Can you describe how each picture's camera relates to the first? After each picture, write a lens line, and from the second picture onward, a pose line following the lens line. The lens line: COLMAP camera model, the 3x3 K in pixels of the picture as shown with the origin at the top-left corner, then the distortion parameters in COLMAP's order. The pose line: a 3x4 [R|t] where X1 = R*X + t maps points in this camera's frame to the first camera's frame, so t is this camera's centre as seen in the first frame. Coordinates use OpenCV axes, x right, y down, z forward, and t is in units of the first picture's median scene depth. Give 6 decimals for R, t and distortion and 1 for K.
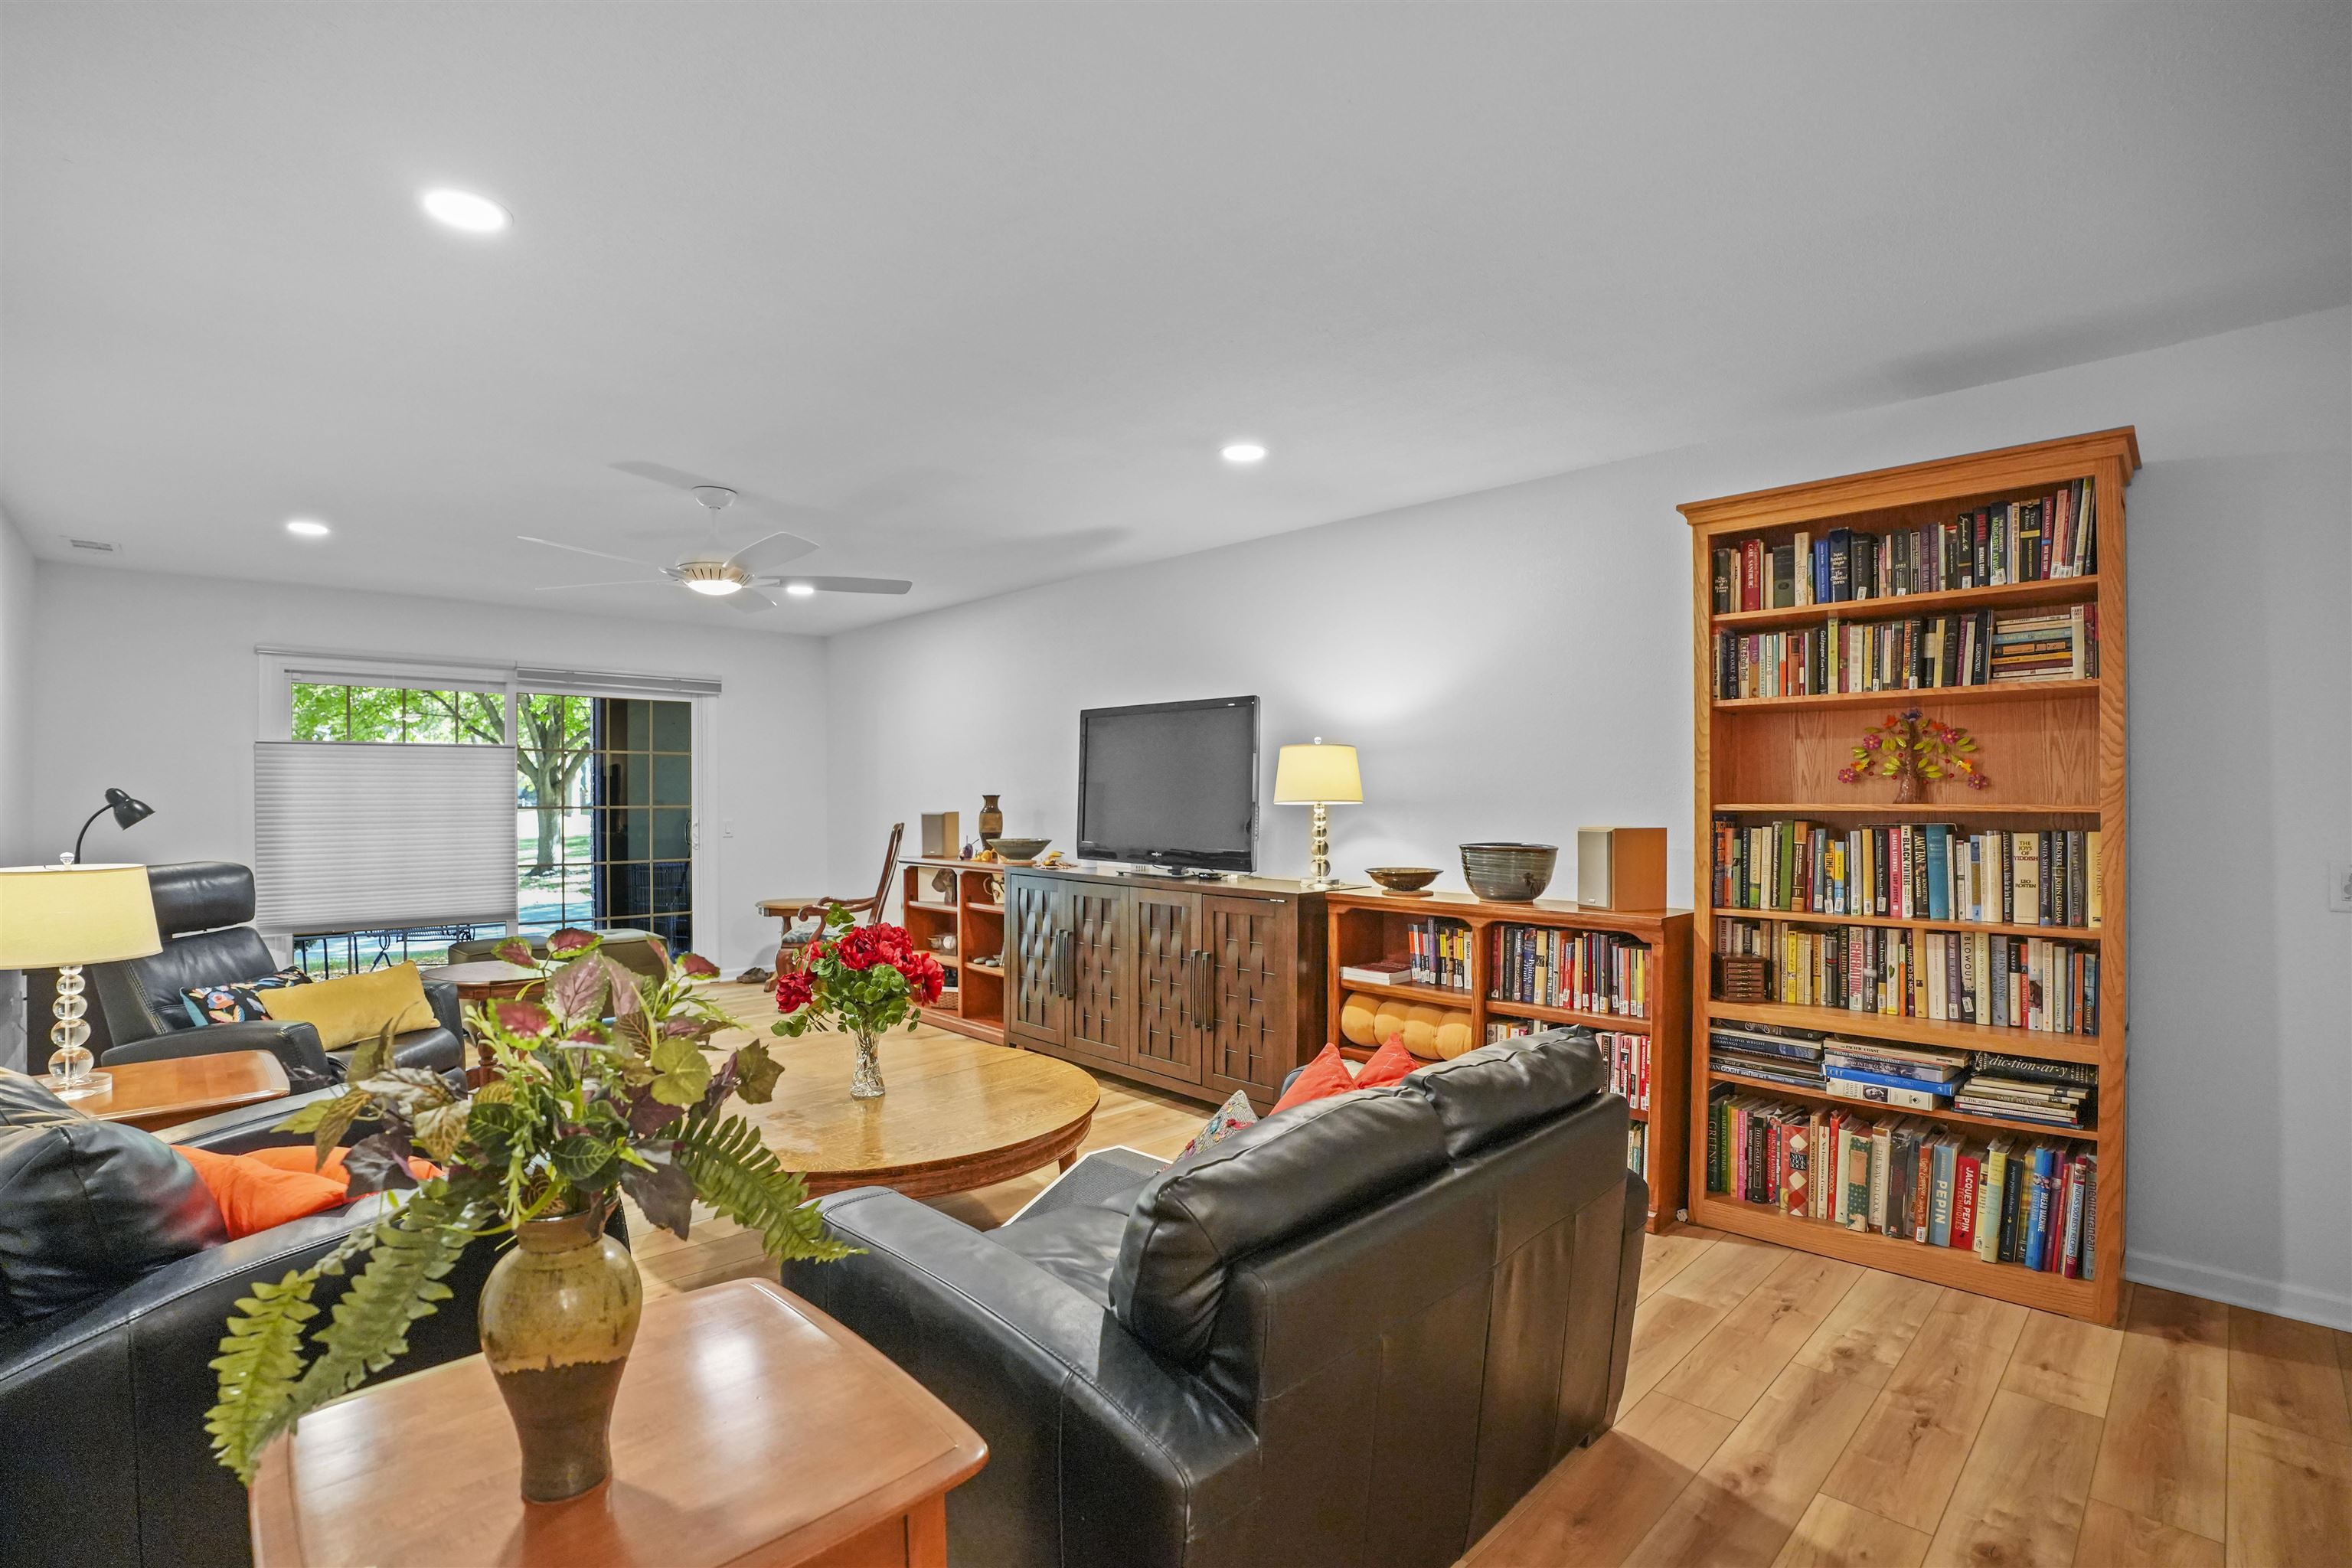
lens RADIAL K [[1083.0, 0, 1172.3], [0, 1083.0, 792.8], [0, 0, 1]] dist [-0.062447, 0.013819]
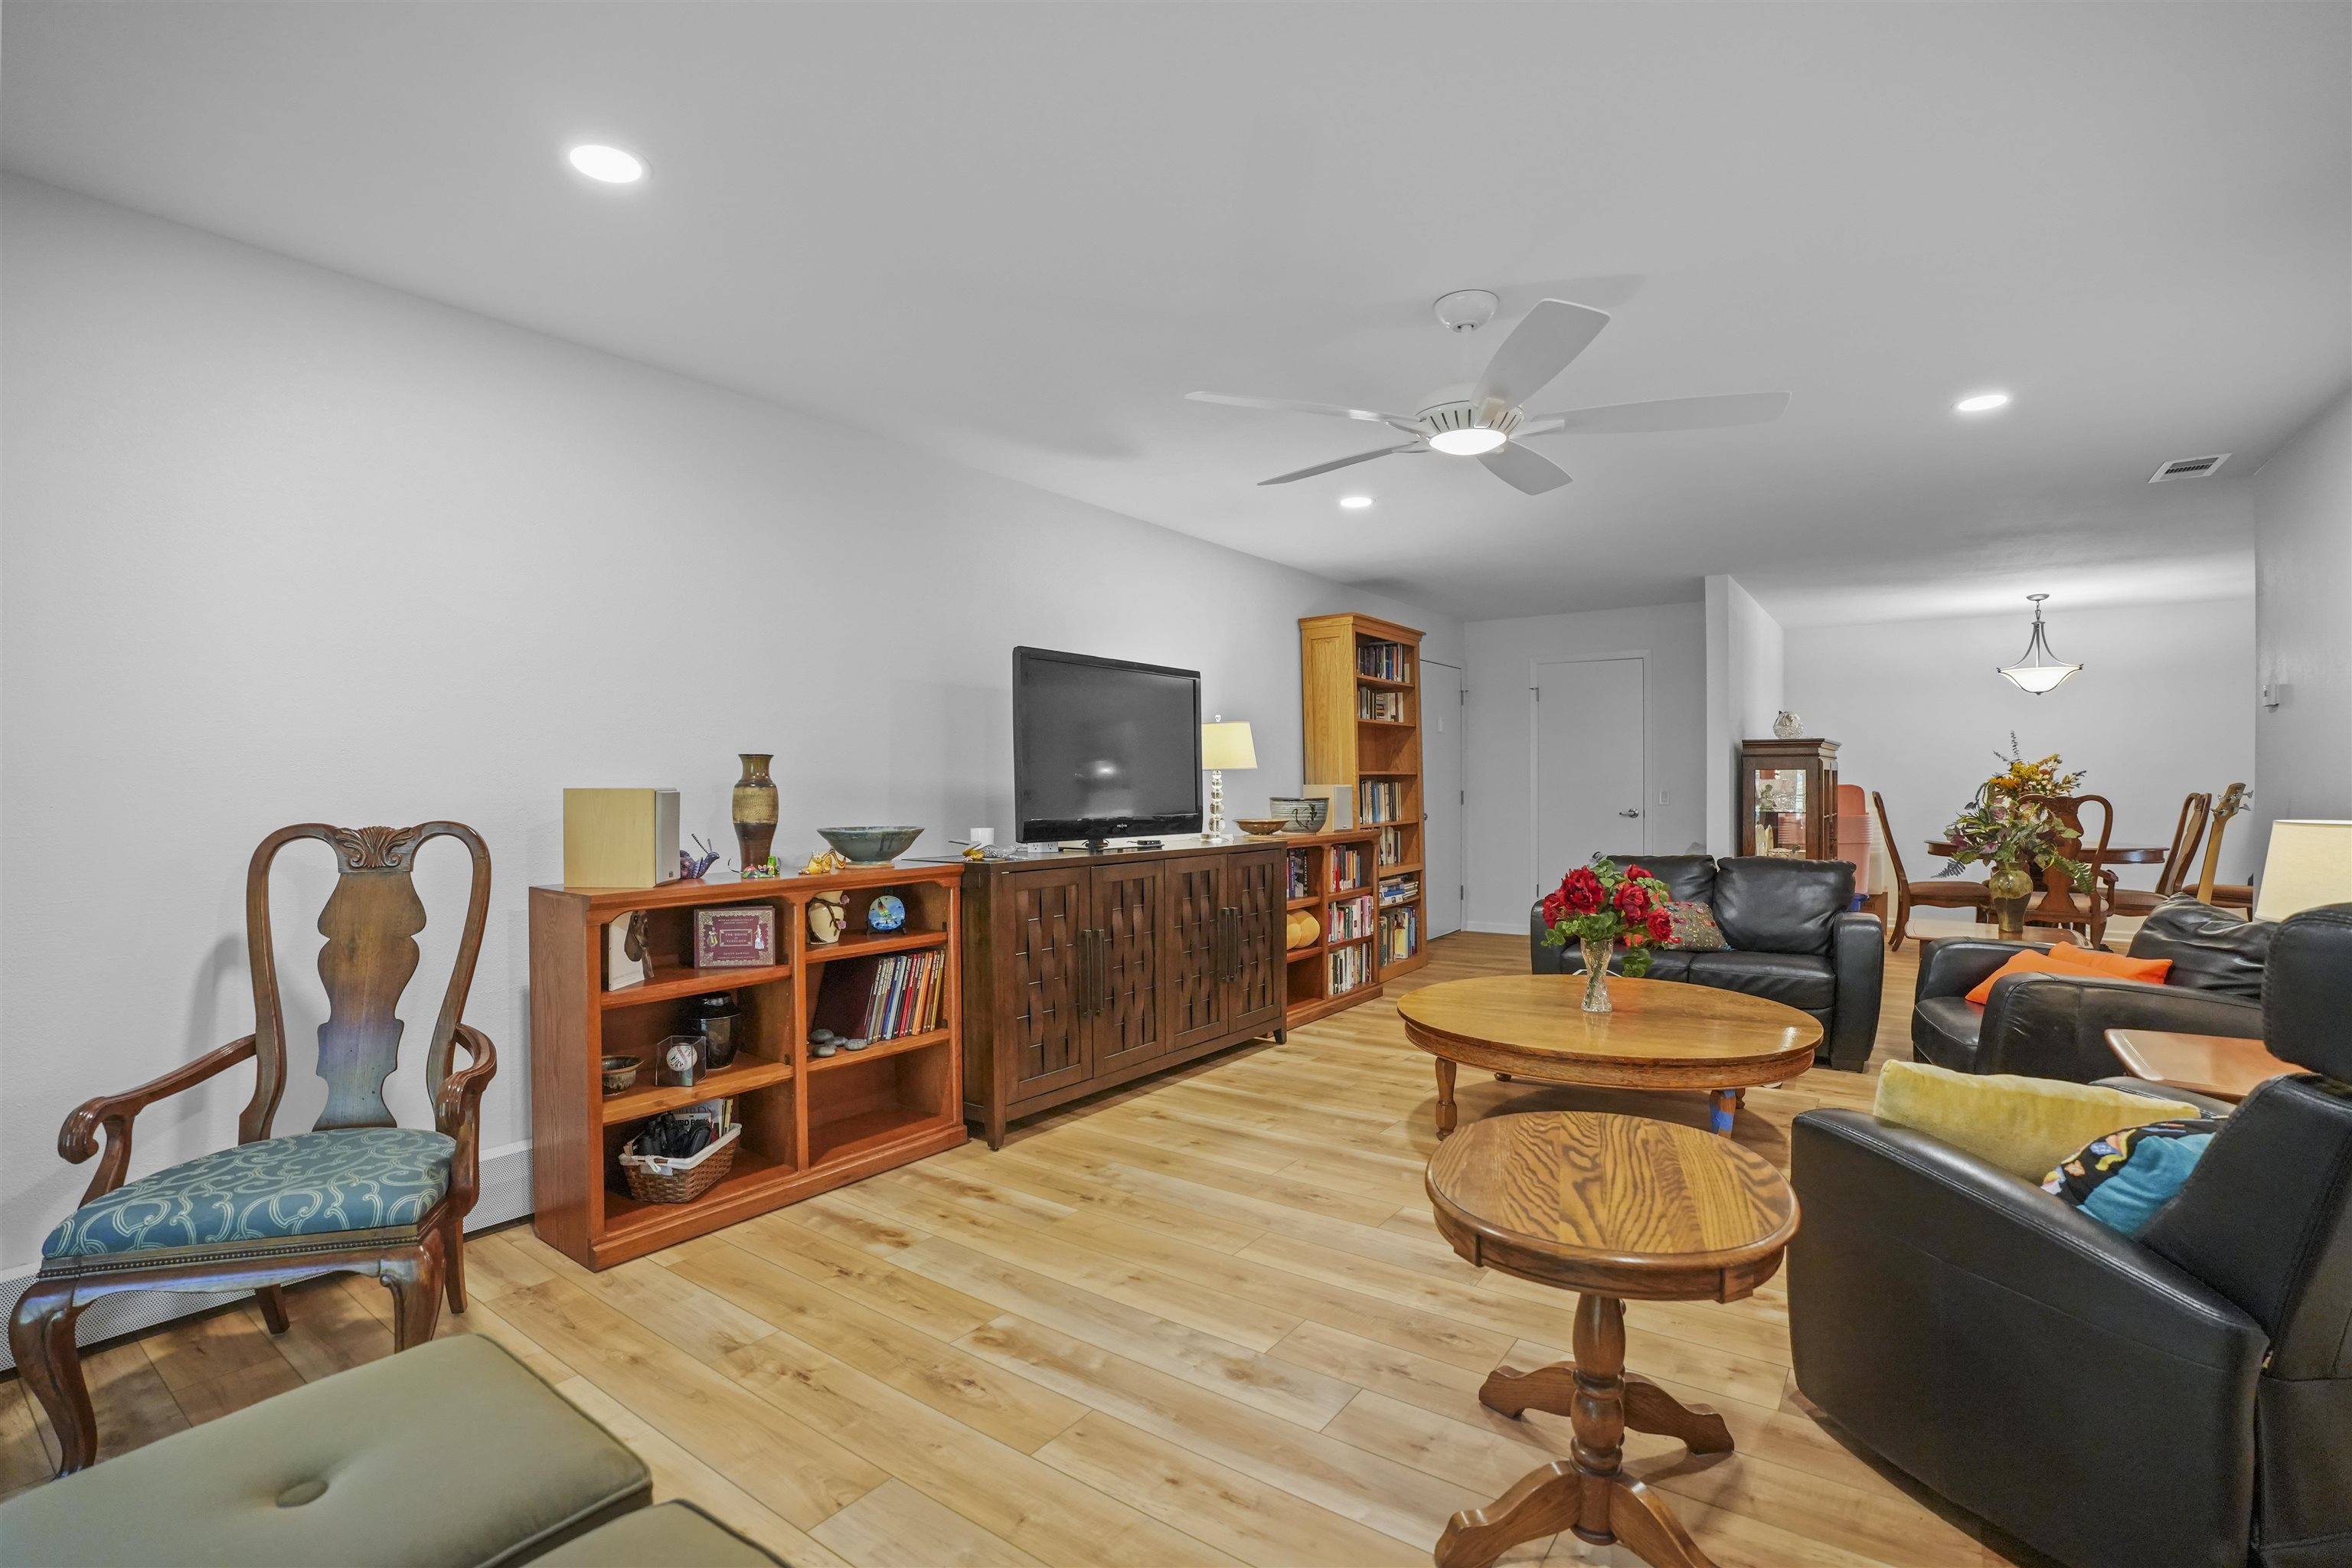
lens RADIAL K [[1083.0, 0, 1182.6], [0, 1083.0, 783.5], [0, 0, 1]] dist [-0.062447, 0.013819]
pose [[-0.173980, 0.007363, 0.984722, -0.842961], [0.010150, 0.999932, -0.005683, 0.025580], [-0.984697, 0.009006, -0.174043, 1.018892]]
